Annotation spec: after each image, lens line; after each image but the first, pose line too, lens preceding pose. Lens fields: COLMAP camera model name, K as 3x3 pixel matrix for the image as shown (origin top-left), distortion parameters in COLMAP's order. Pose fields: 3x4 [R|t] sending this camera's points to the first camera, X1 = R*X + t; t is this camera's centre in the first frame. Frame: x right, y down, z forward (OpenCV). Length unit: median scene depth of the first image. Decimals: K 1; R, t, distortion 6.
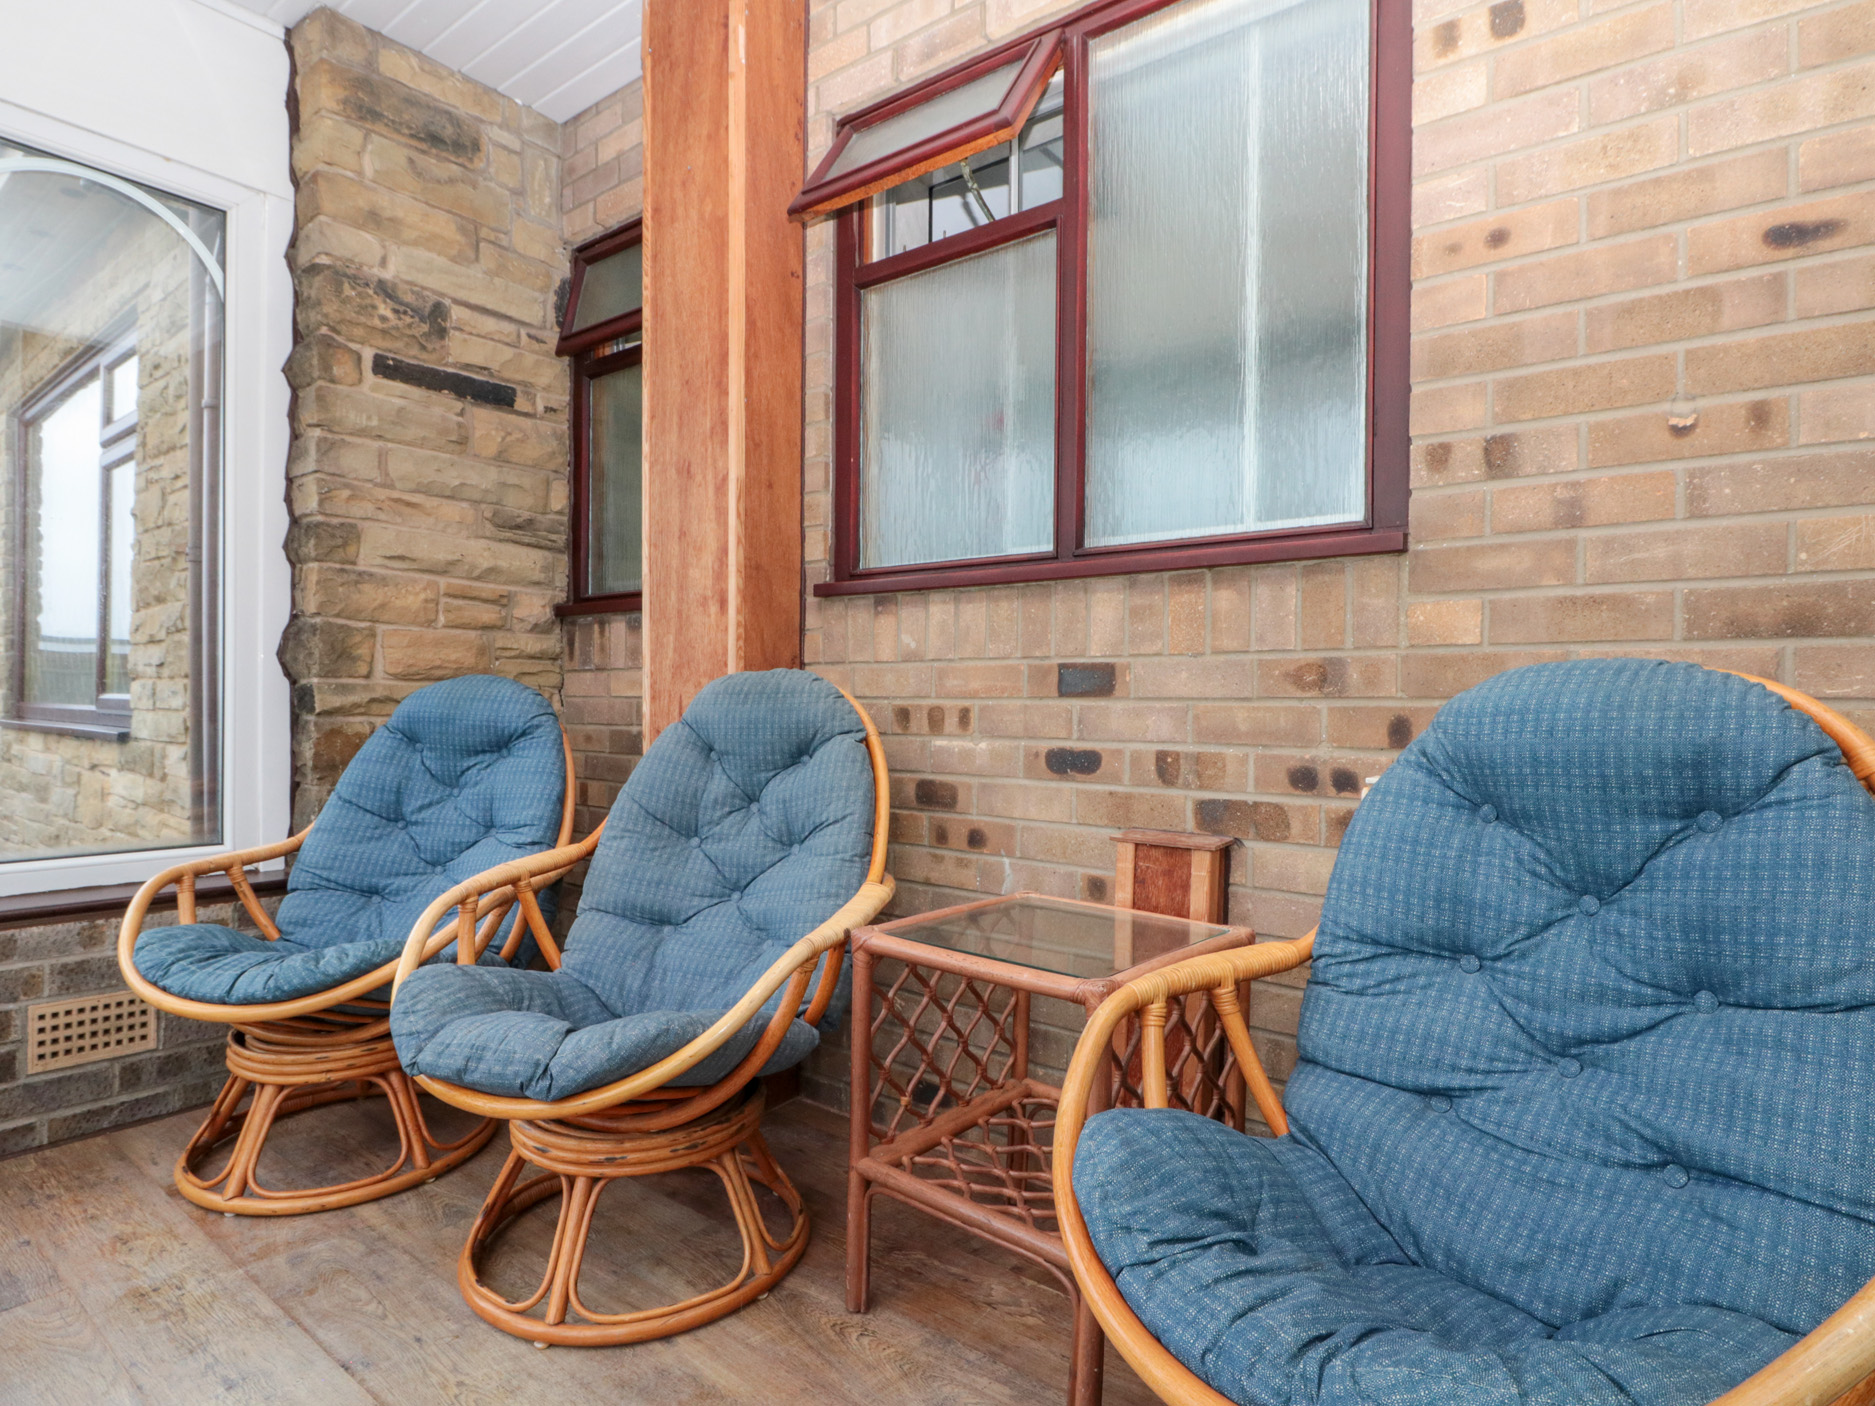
lens RADIAL K [[1020.6, 0, 940.2], [0, 1020.6, 716.6], [0, 0, 1]] dist [-0.000192, -0.002480]
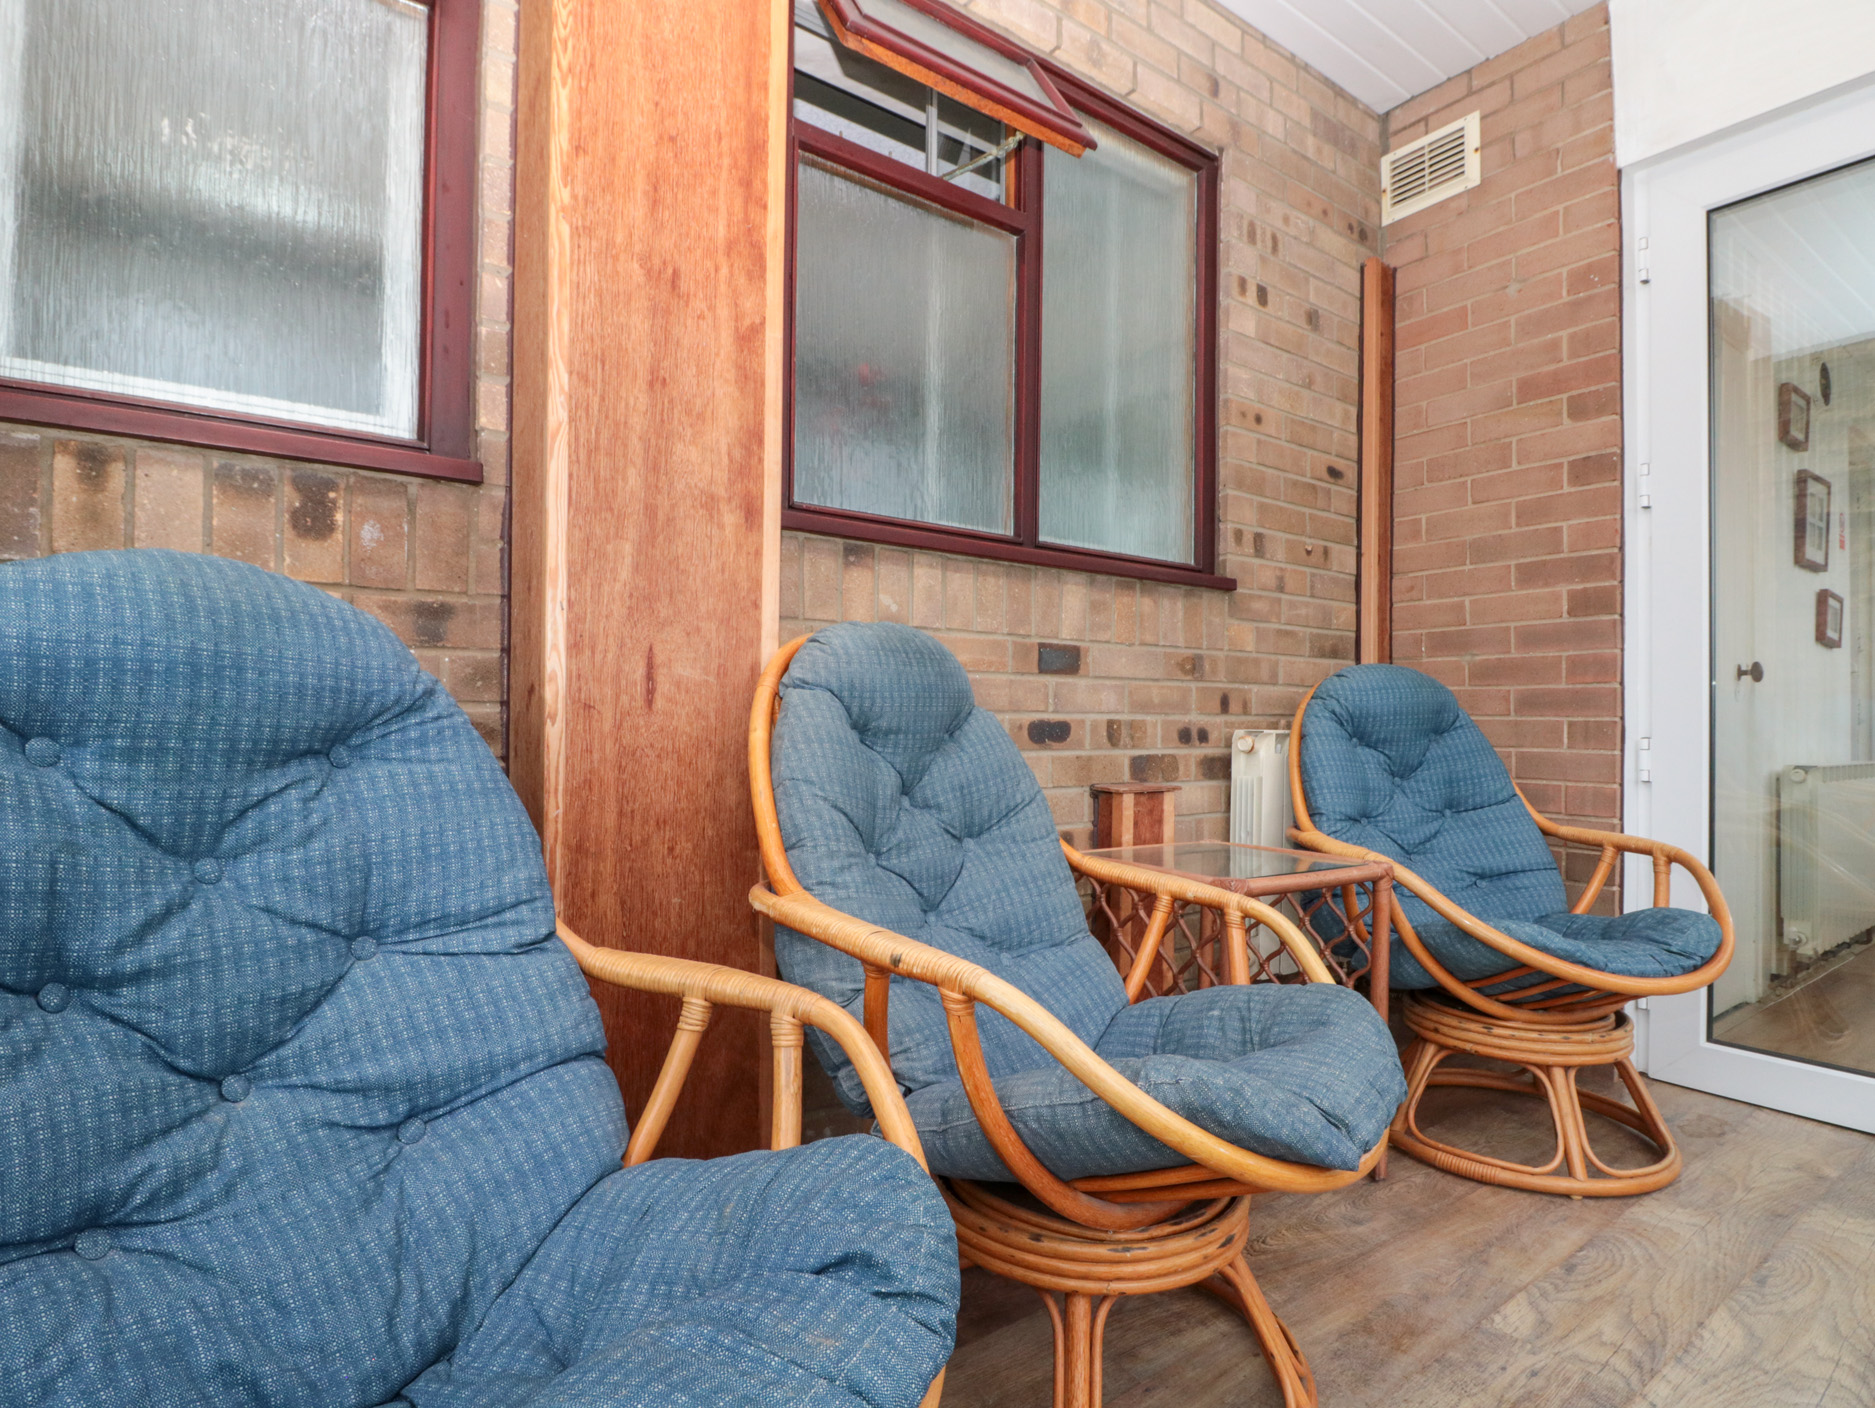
lens RADIAL K [[954.6, 0, 986.5], [0, 954.6, 724.7], [0, 0, 1]] dist [-0.002685, -0.001176]
pose [[0.266741, -0.010174, 0.963715, -0.936874], [0.009619, 0.999923, 0.007894, 0.028819], [-0.963720, 0.007164, 0.266818, 0.826859]]
